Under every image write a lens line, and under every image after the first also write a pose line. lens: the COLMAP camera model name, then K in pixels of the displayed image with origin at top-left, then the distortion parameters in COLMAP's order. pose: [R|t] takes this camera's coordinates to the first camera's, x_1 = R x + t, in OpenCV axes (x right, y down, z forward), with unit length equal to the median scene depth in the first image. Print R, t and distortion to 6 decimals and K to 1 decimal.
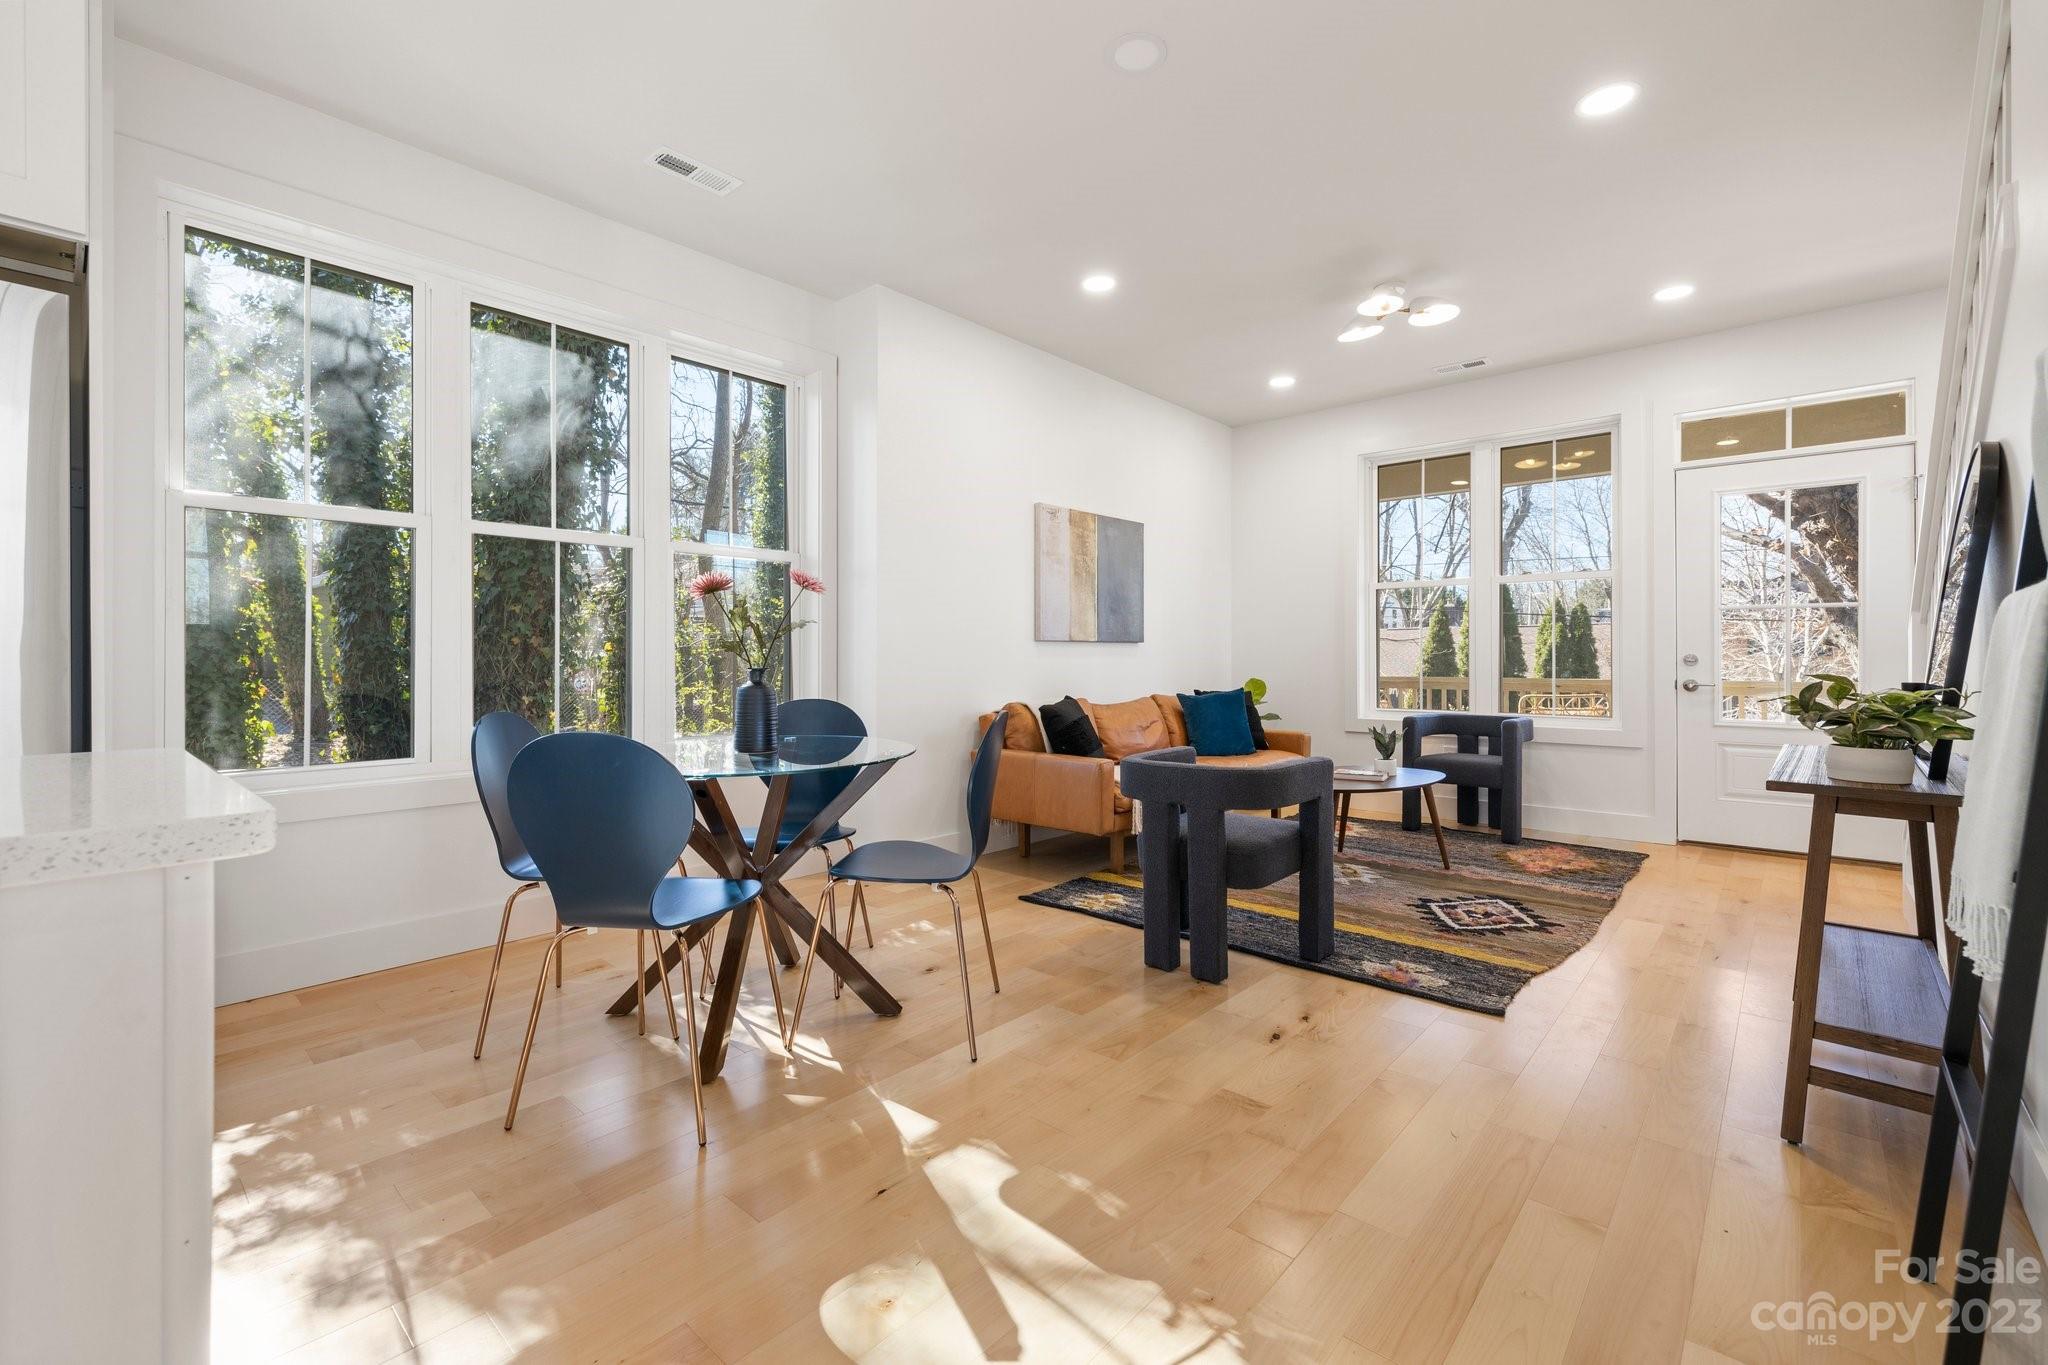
lens RADIAL K [[866.8, 0, 1022.0], [0, 866.8, 659.1], [0, 0, 1]] dist [0.000000, 0.000325]
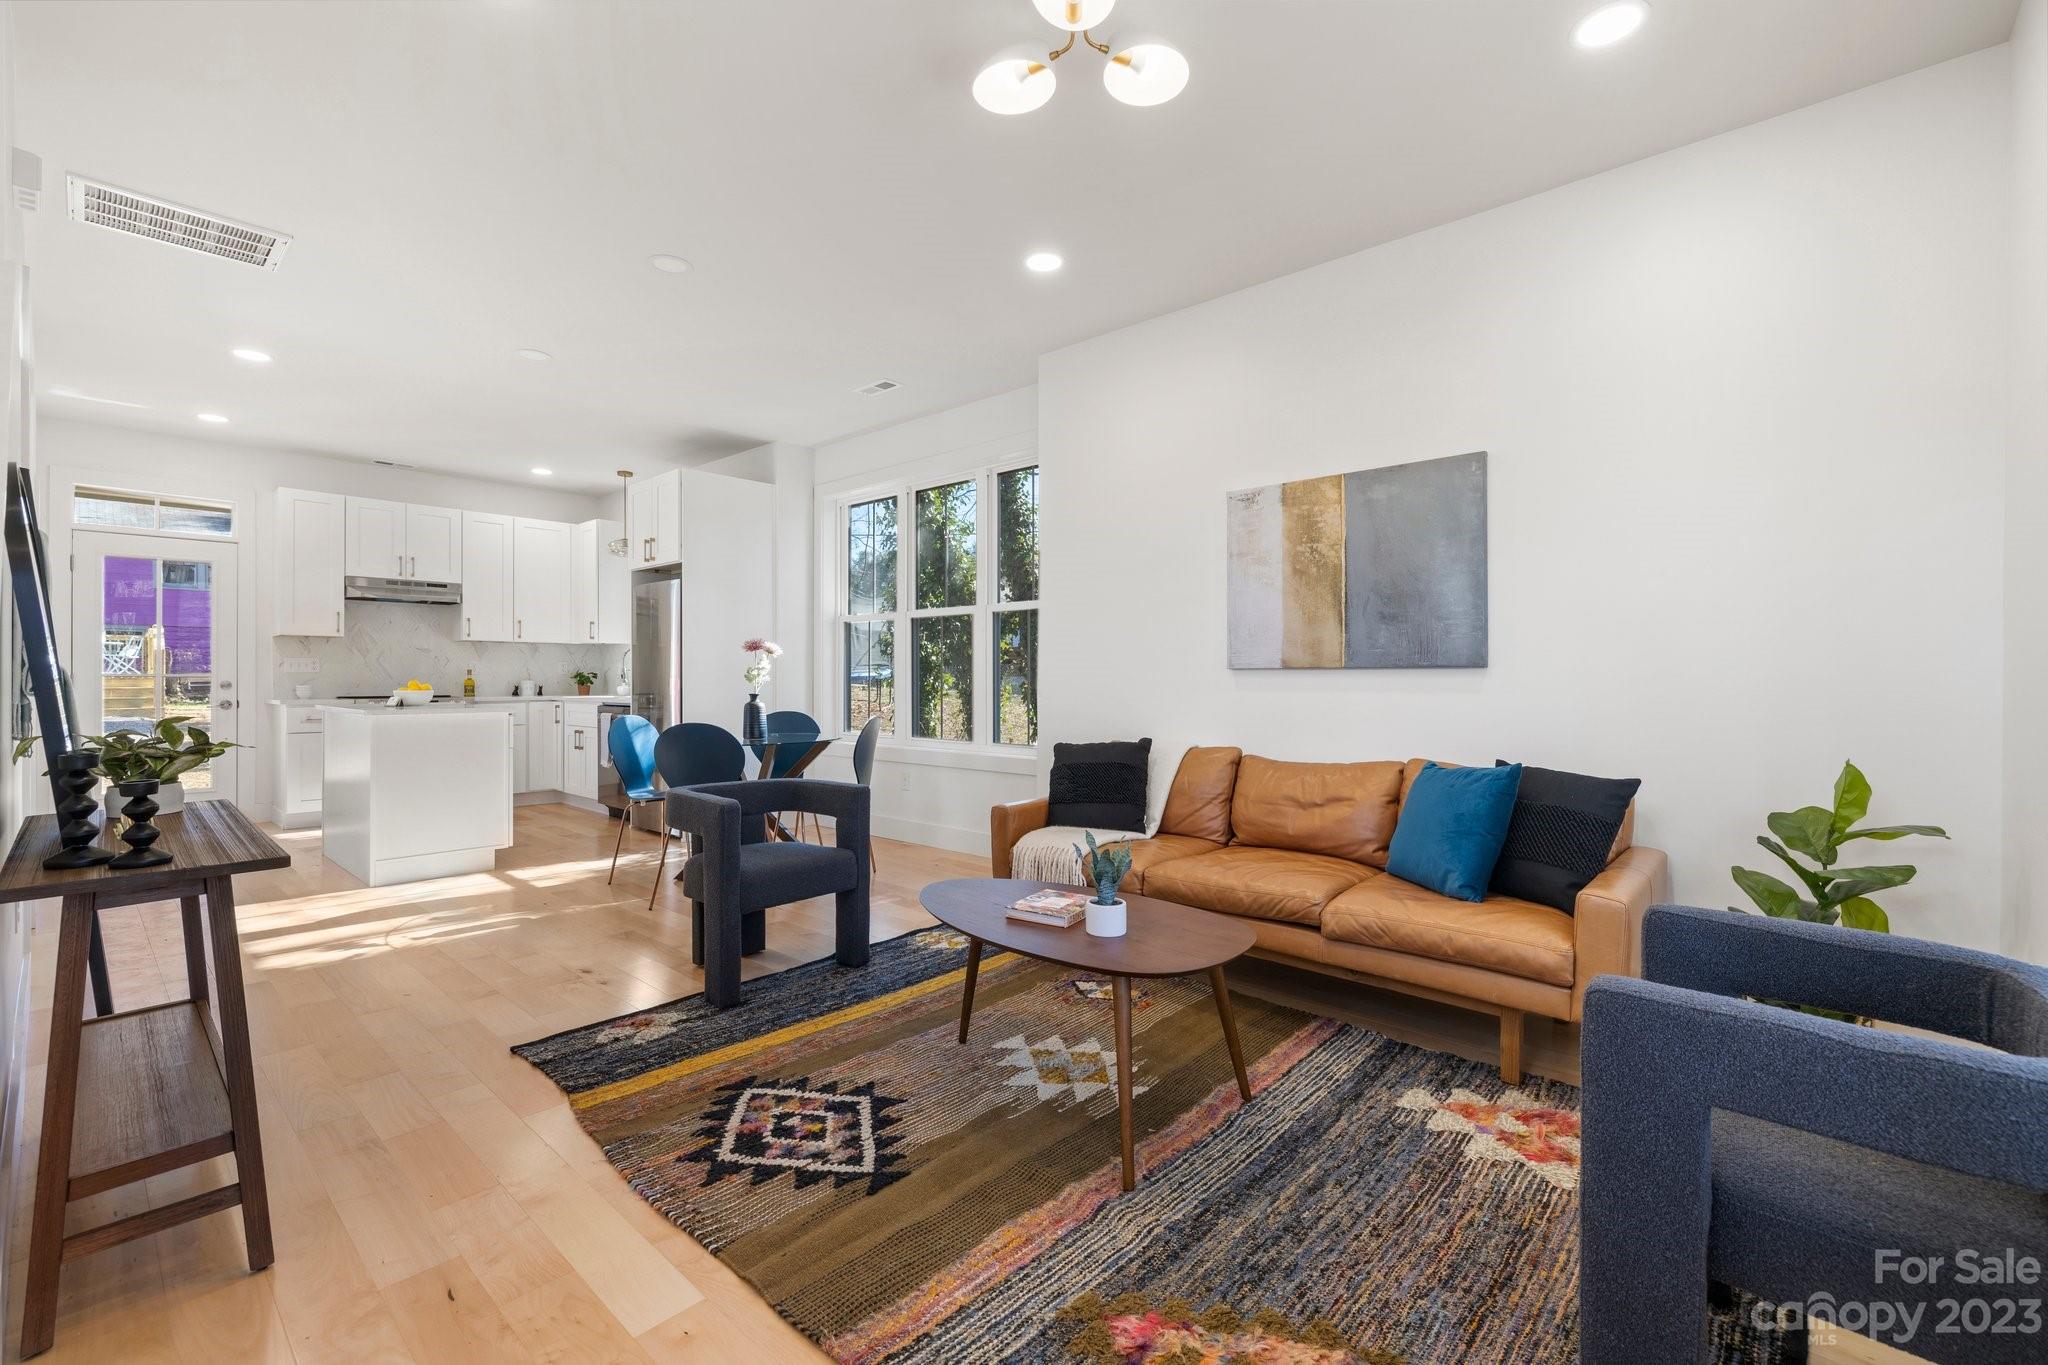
lens RADIAL K [[866.8, 0, 1020.8], [0, 866.8, 679.1], [0, 0, 1]] dist [0.000000, 0.000325]
pose [[0.000180, 0.005183, -0.999987, 0.847123], [-0.001191, 0.999986, 0.005183, -0.017163], [0.999999, 0.001191, 0.000186, 0.860964]]
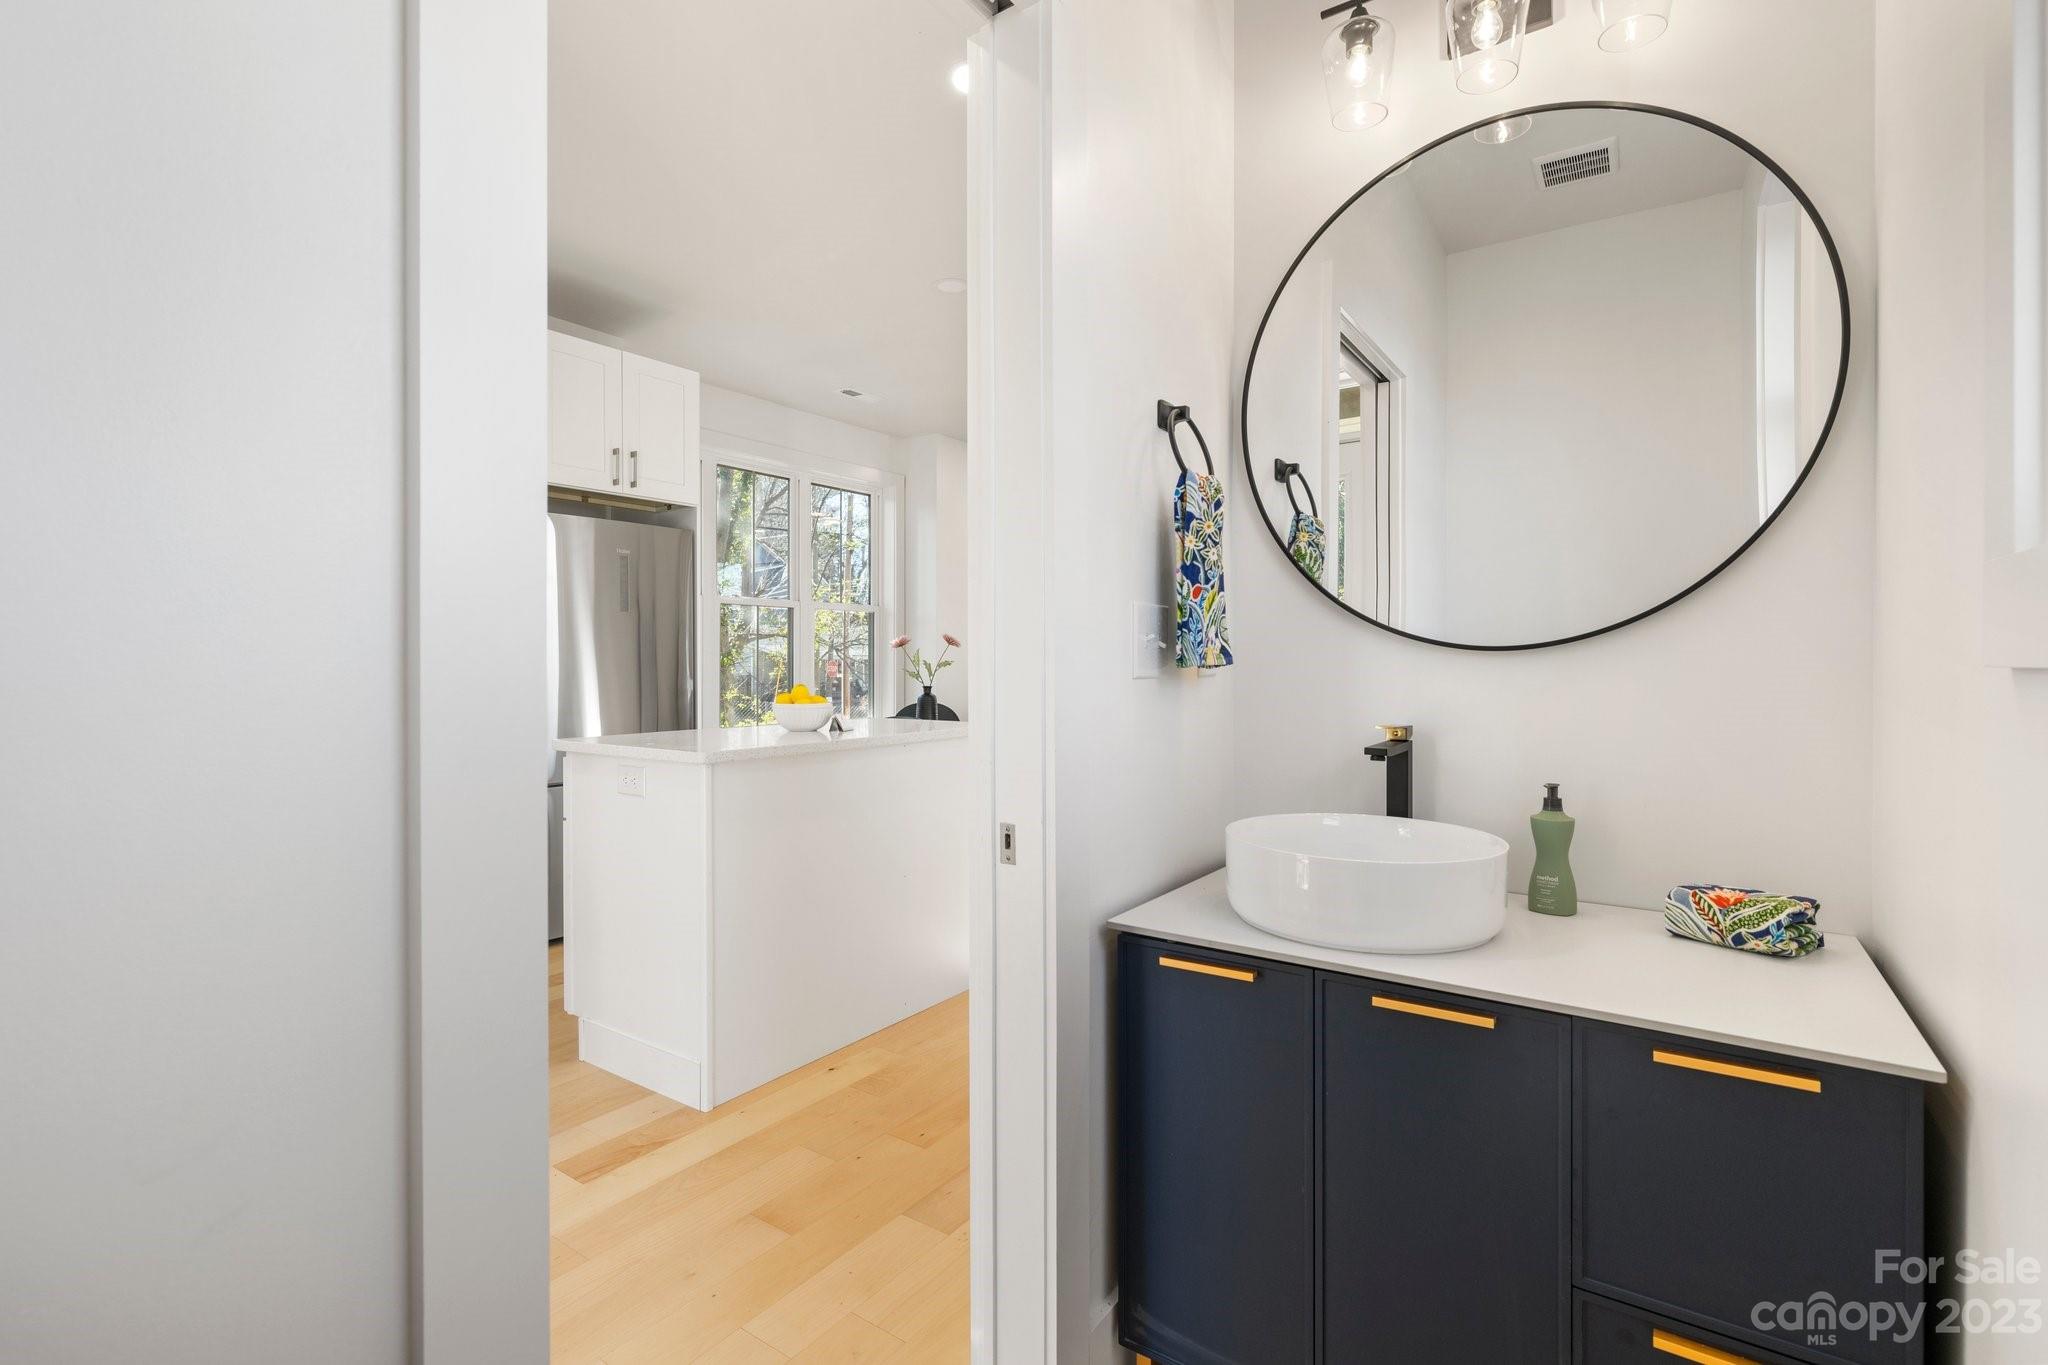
lens RADIAL K [[953.9, 0, 1024.9], [0, 953.9, 655.7], [0, 0, 1]] dist [-0.002321, 0.000048]
pose [[0.992396, 0.001184, 0.123080, -0.193050], [-0.000531, 0.999986, -0.005340, -0.025301], [-0.123084, 0.005234, 0.992382, -0.615634]]
